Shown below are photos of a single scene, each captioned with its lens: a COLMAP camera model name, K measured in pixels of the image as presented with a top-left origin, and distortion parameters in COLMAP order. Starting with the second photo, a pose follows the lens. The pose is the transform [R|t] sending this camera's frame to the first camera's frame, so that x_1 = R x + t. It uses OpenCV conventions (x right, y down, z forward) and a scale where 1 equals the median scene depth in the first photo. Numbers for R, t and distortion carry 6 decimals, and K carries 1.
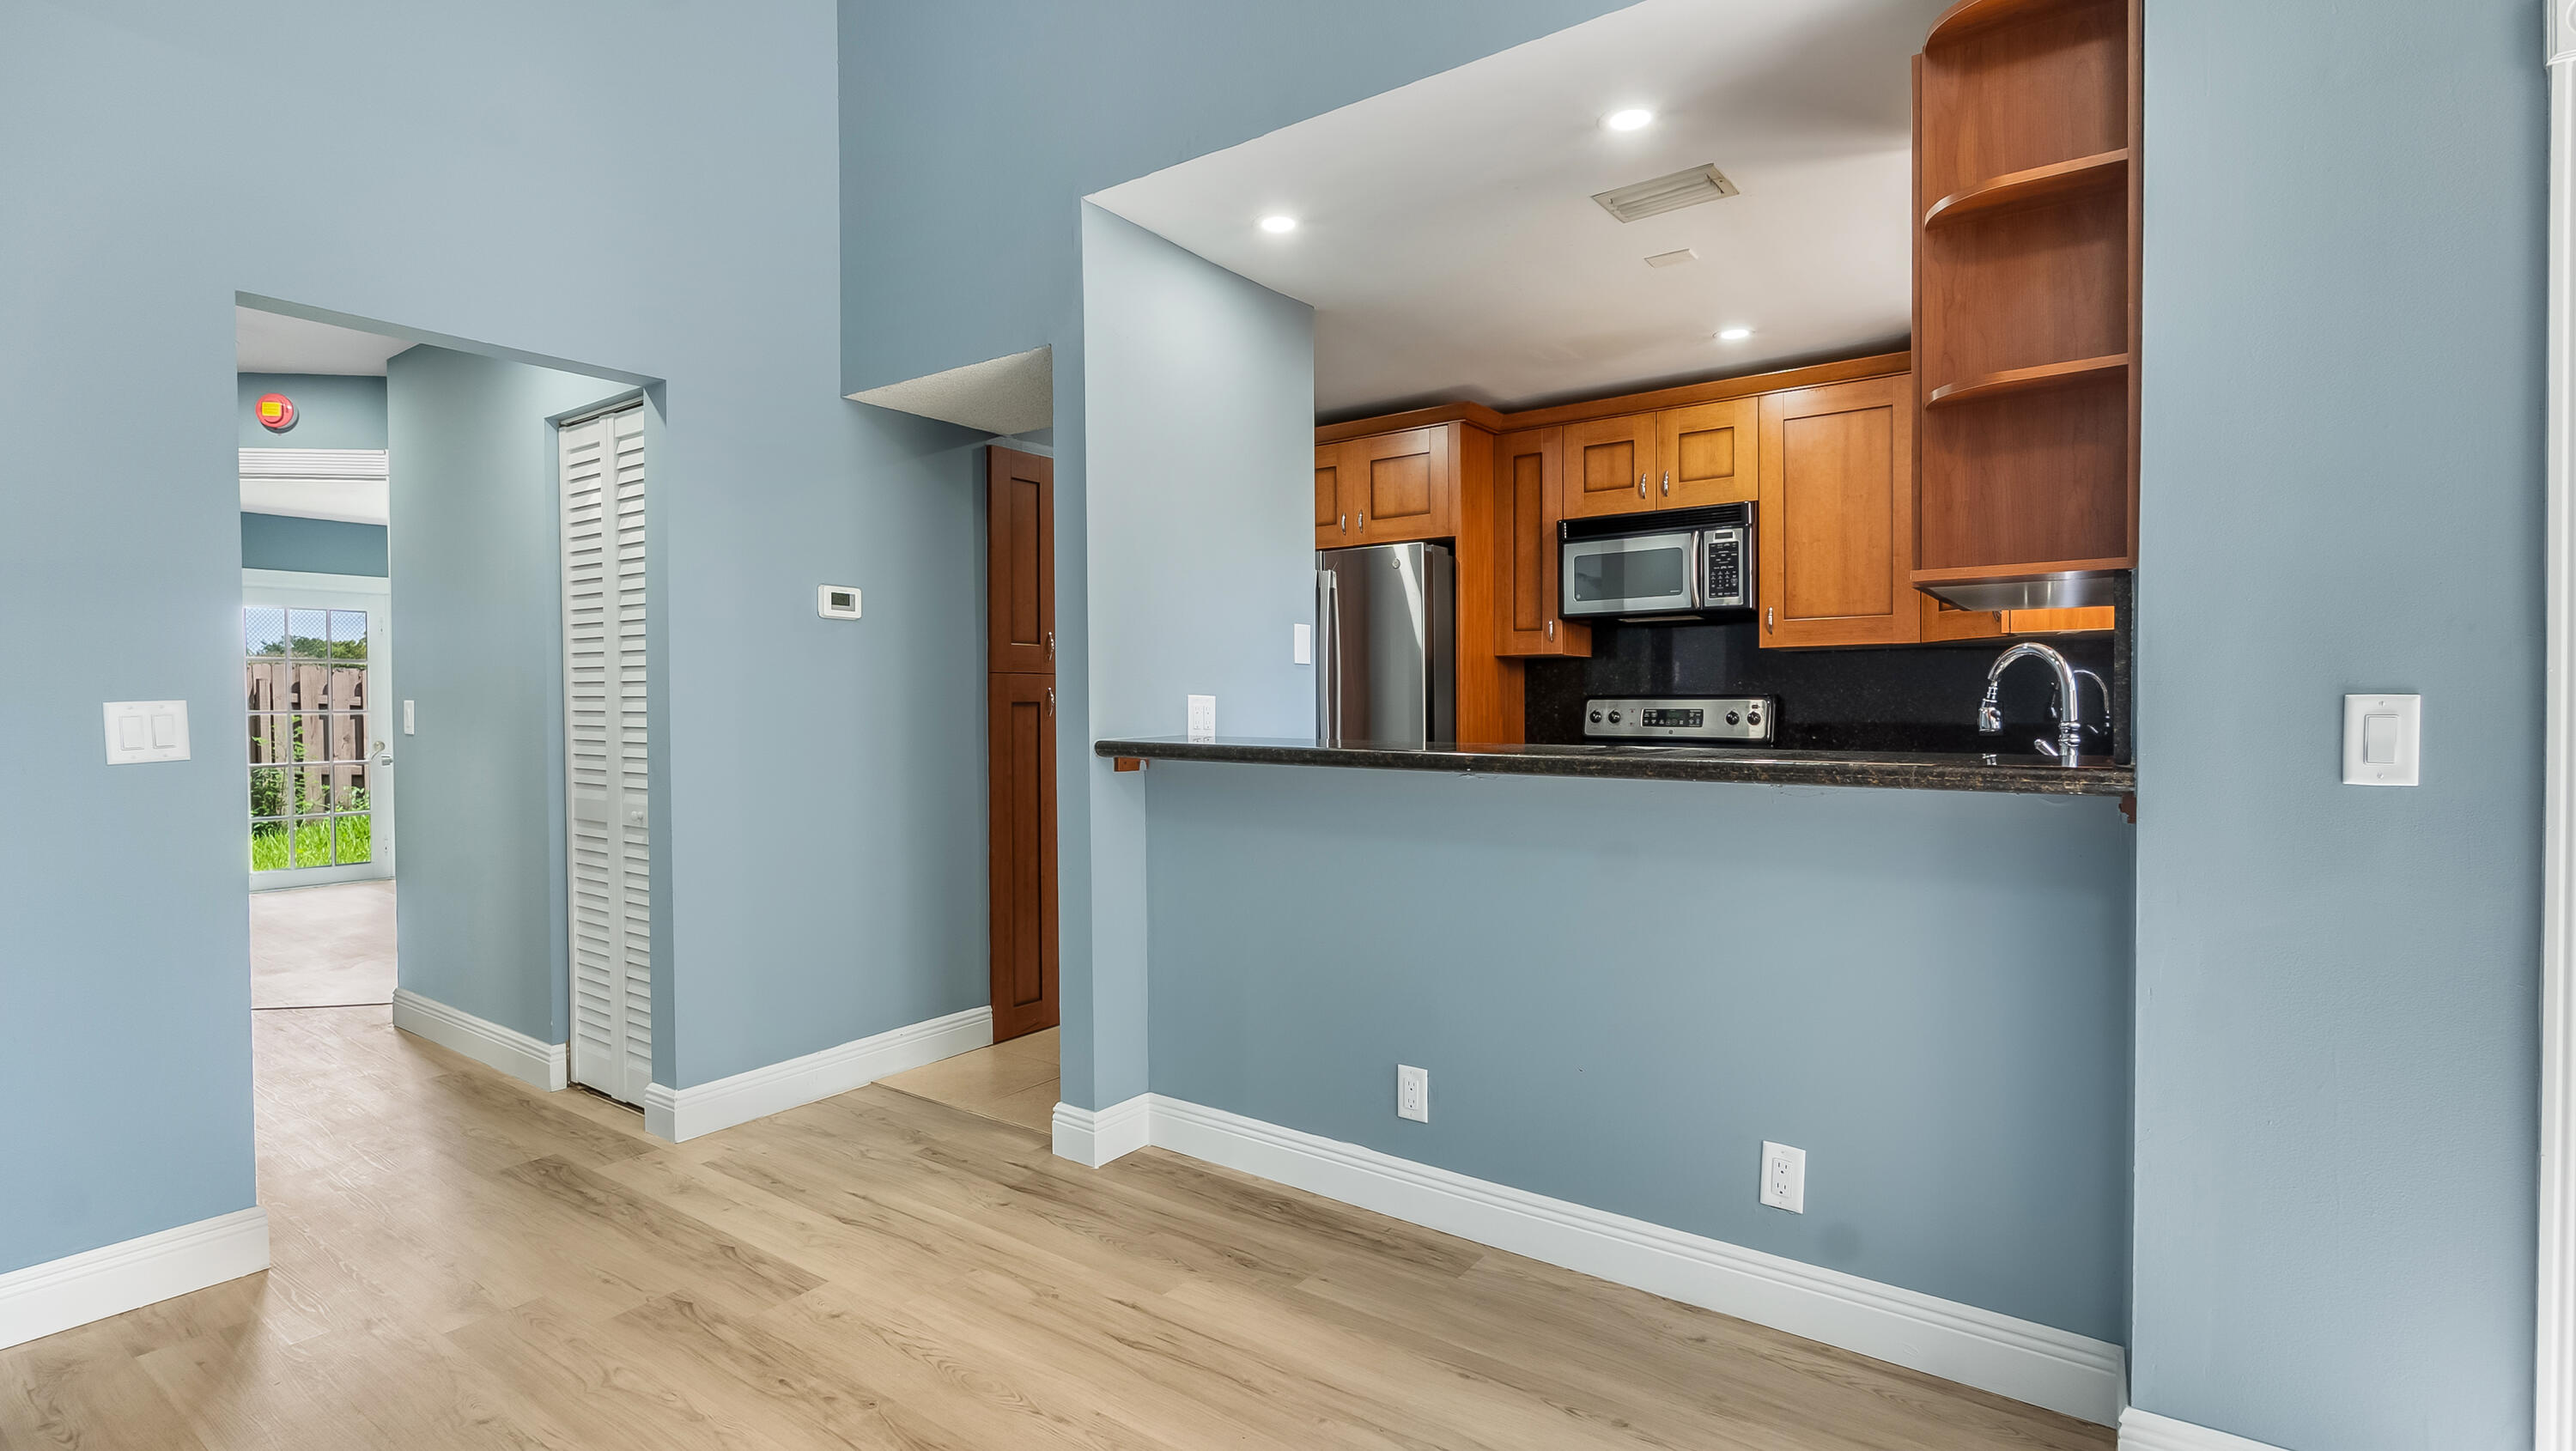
lens RADIAL K [[1192.3, 0, 1288.0], [0, 1192.3, 725.5], [0, 0, 1]] dist [-0.007106, 0.001811]
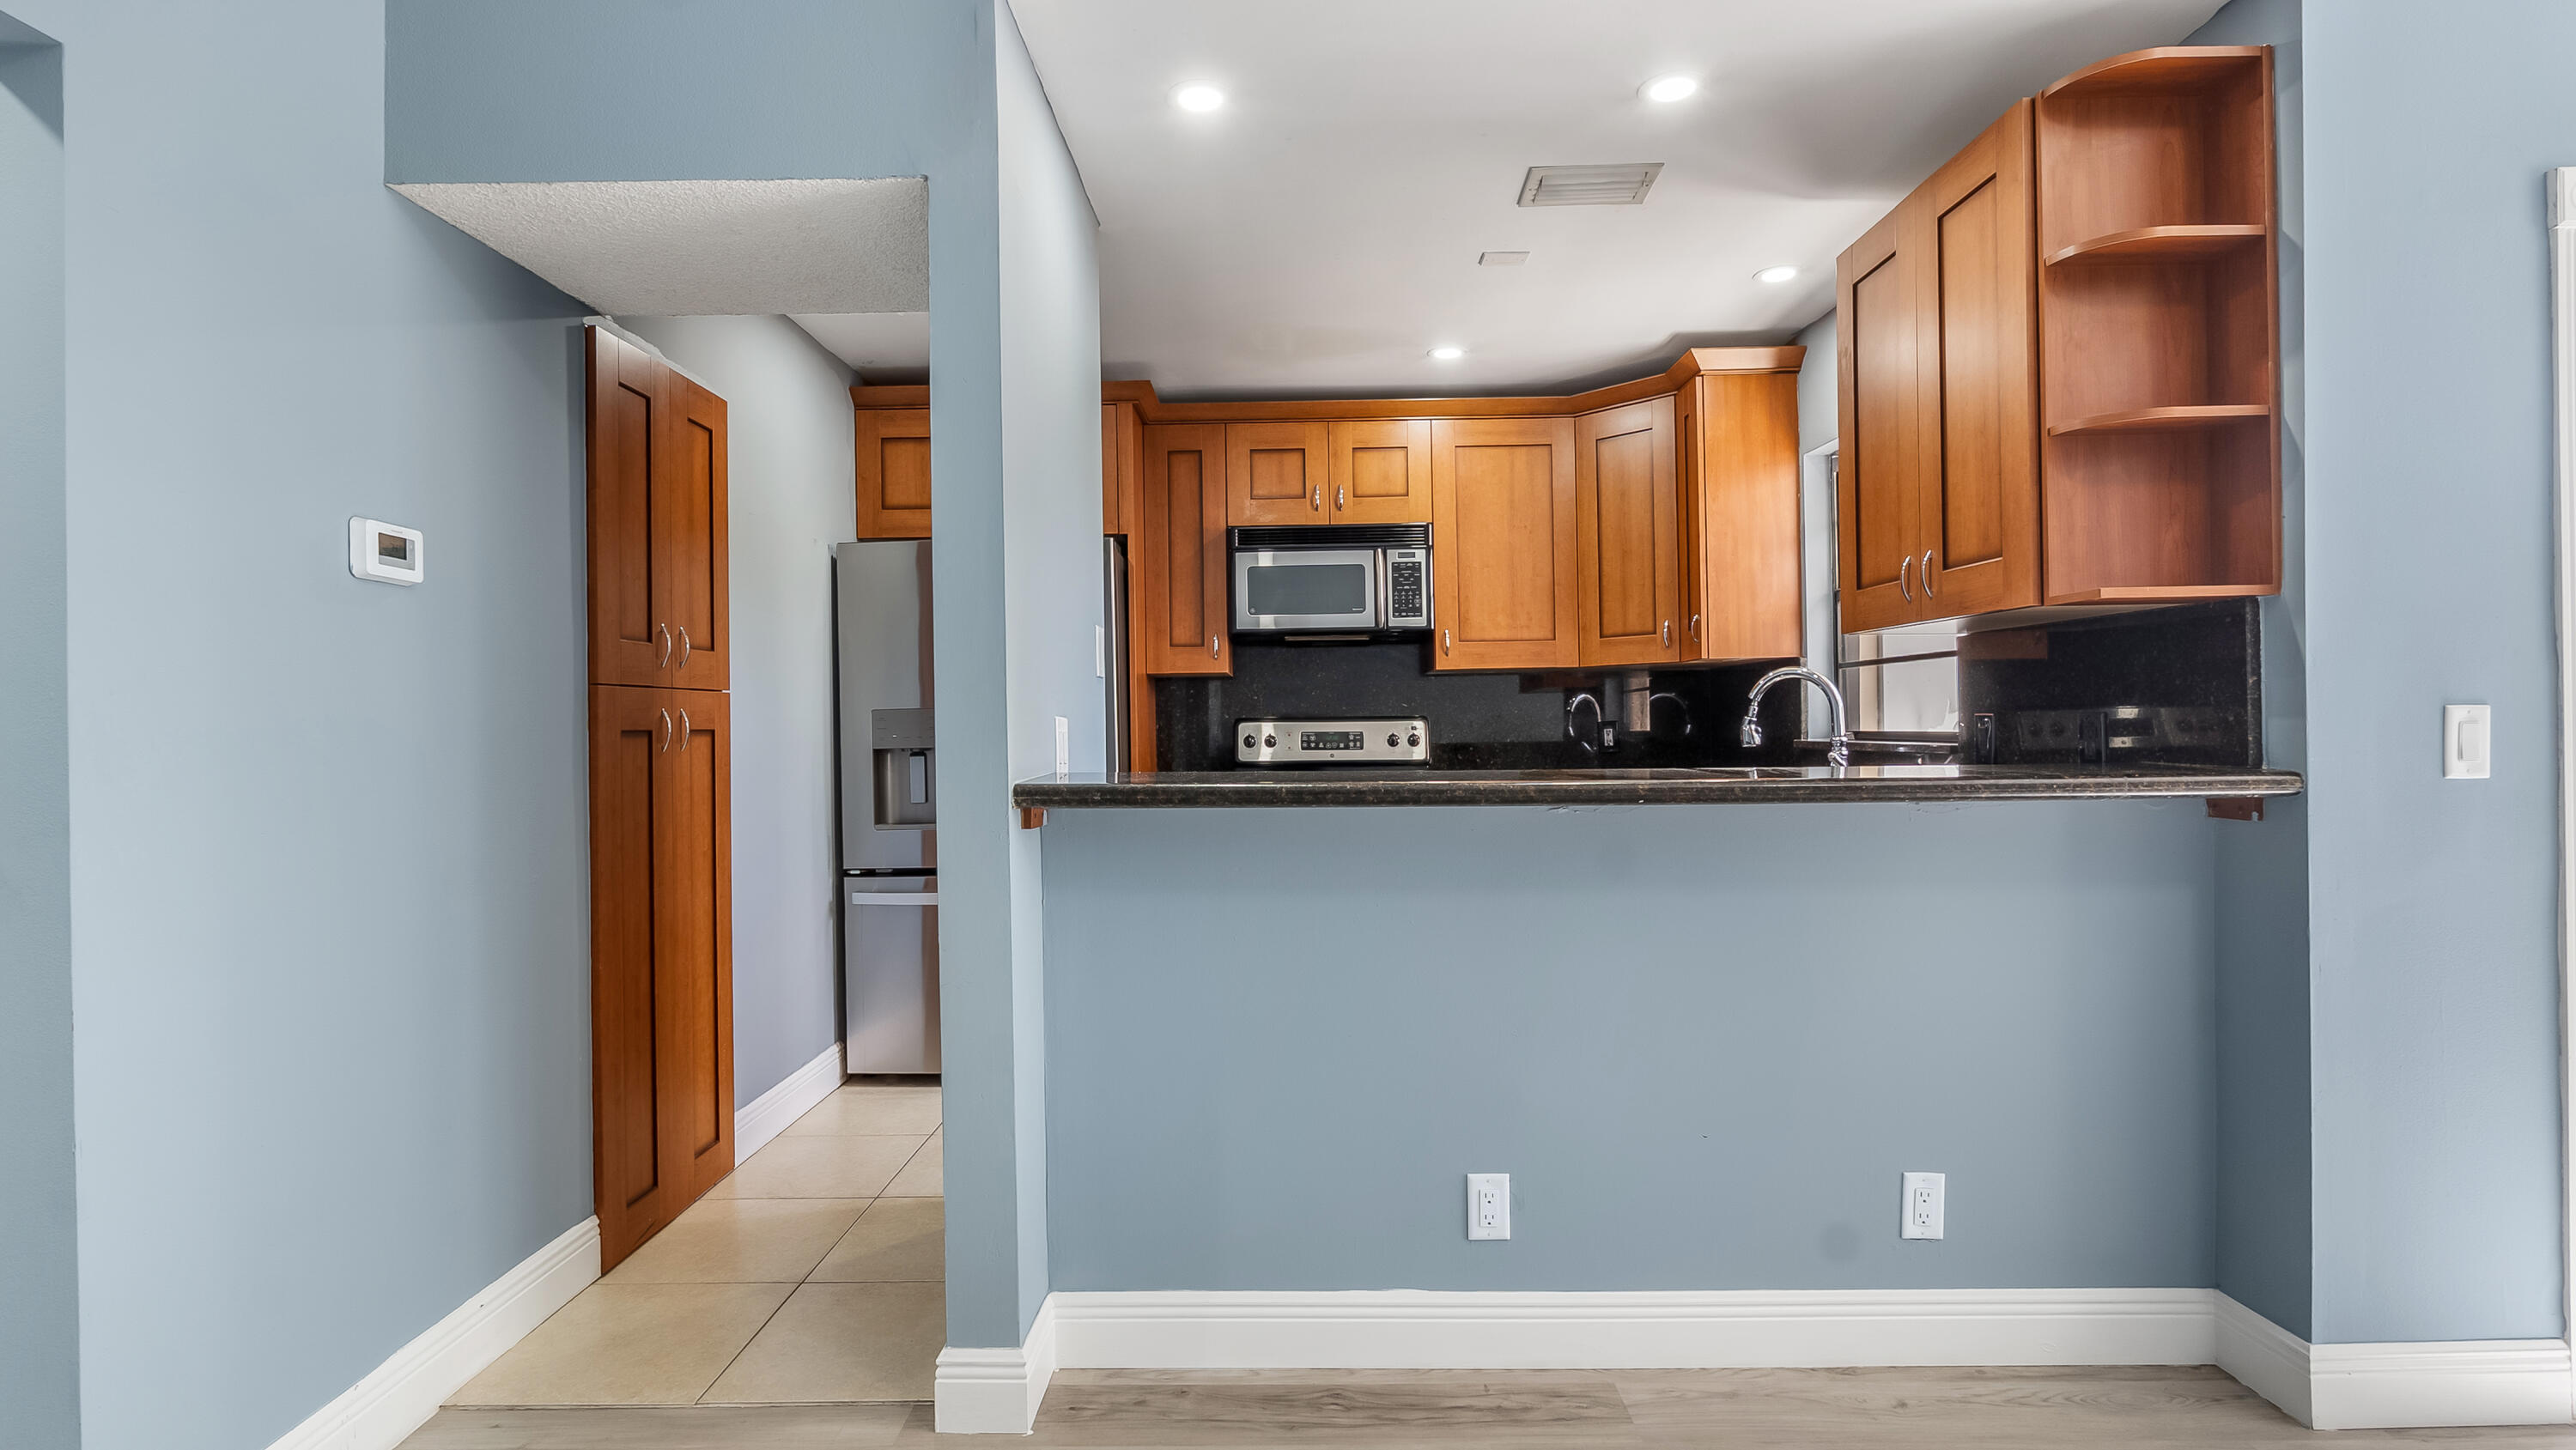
lens RADIAL K [[1192.3, 0, 1288.0], [0, 1192.3, 725.0], [0, 0, 1]] dist [-0.007106, 0.001811]
pose [[0.816747, -0.008045, 0.576940, -0.342402], [0.021729, 0.999622, -0.016821, -0.004850], [-0.576587, 0.026274, 0.816613, 0.300907]]
